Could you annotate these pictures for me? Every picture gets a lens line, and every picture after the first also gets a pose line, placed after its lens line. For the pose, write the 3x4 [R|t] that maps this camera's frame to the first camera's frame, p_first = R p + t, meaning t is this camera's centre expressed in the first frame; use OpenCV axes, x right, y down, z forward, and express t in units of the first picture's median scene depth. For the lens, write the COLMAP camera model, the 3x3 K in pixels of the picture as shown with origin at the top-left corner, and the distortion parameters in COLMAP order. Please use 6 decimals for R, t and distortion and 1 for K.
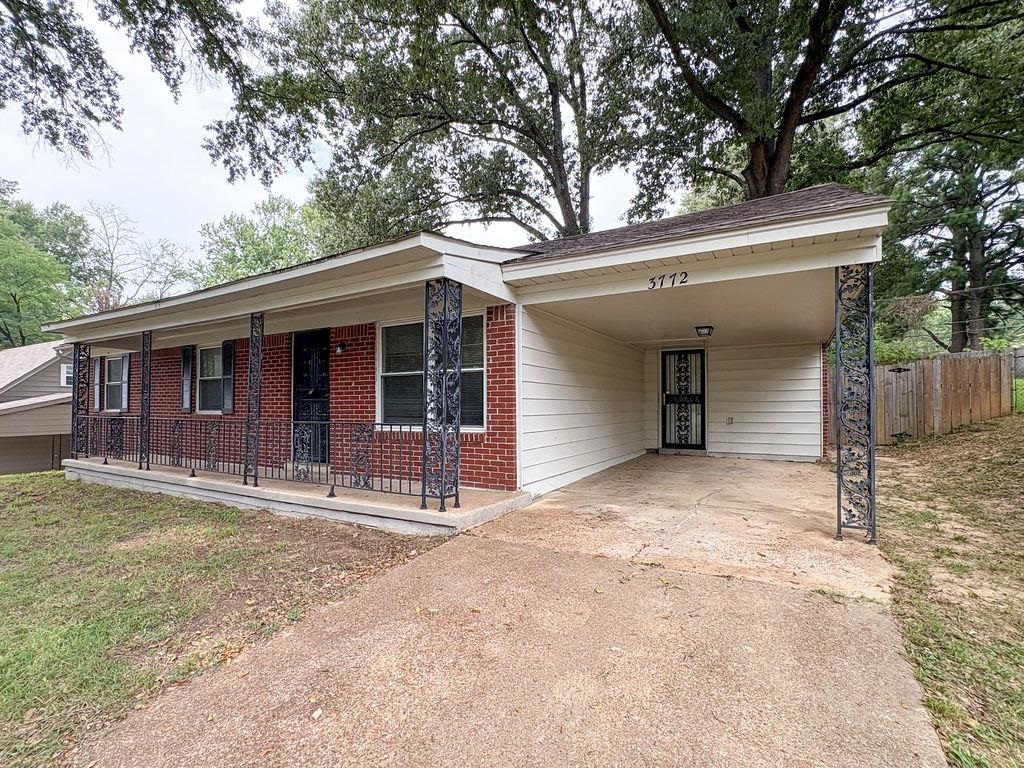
lens RADIAL K [[472.9, 0, 499.2], [0, 472.9, 398.1], [0, 0, 1]] dist [0.002098, 0.000224]
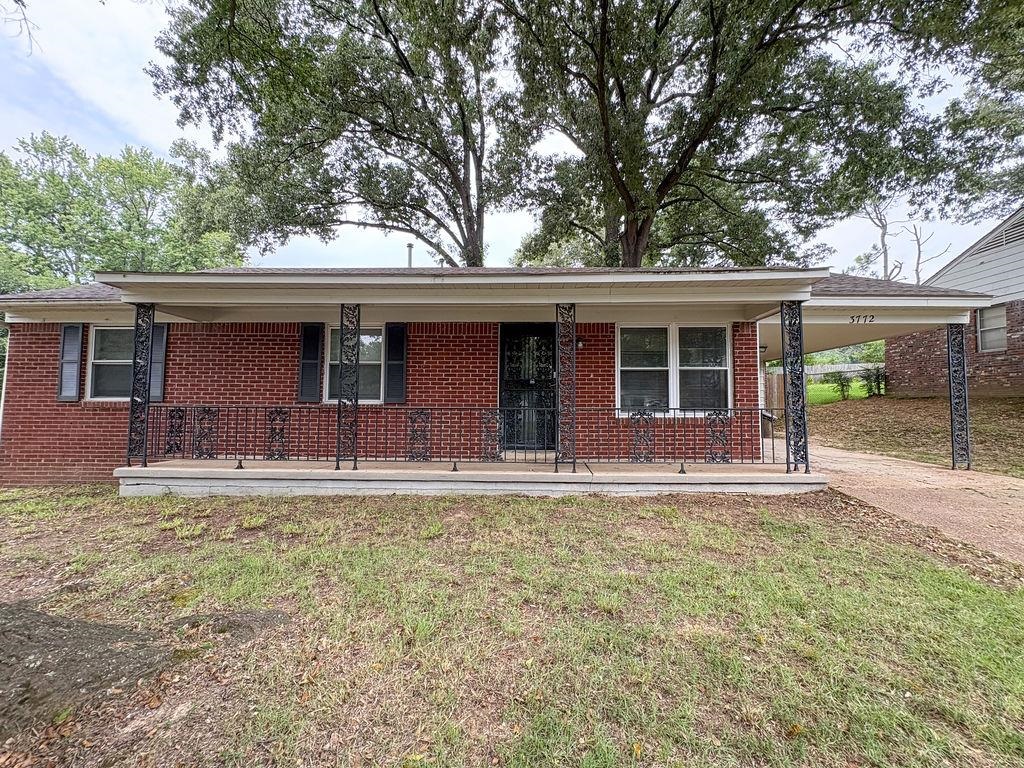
lens RADIAL K [[413.7, 0, 512.0], [0, 413.7, 384.0], [0, 0, 1]] dist [-0.000732, 0.000146]
pose [[0.874620, 0.029526, 0.483909, -0.660161], [-0.013749, 0.999253, -0.036121, 0.018515], [-0.484614, 0.024939, 0.874372, 0.172951]]
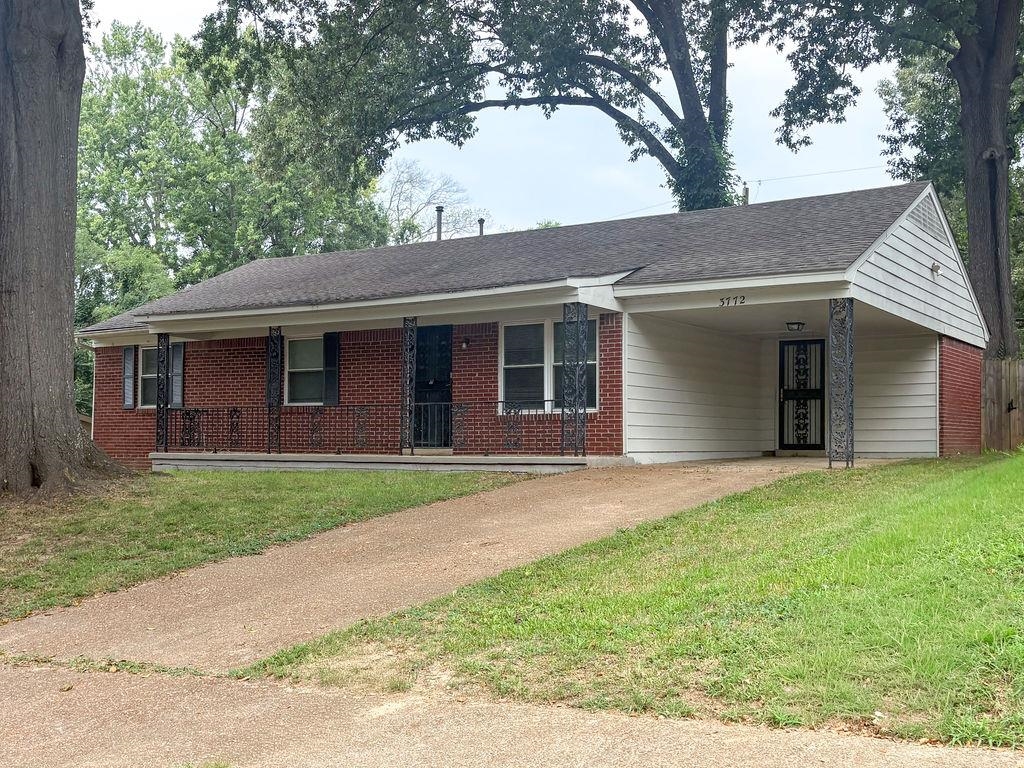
lens RADIAL K [[1131.8, 0, 476.0], [0, 1131.8, 421.7], [0, 0, 1]] dist [0.180566, -0.459937]
pose [[0.998481, 0.004509, -0.054910, -0.111879], [-0.004726, 0.999982, -0.003825, 0.066047], [0.054892, 0.004079, 0.998484, -1.225944]]
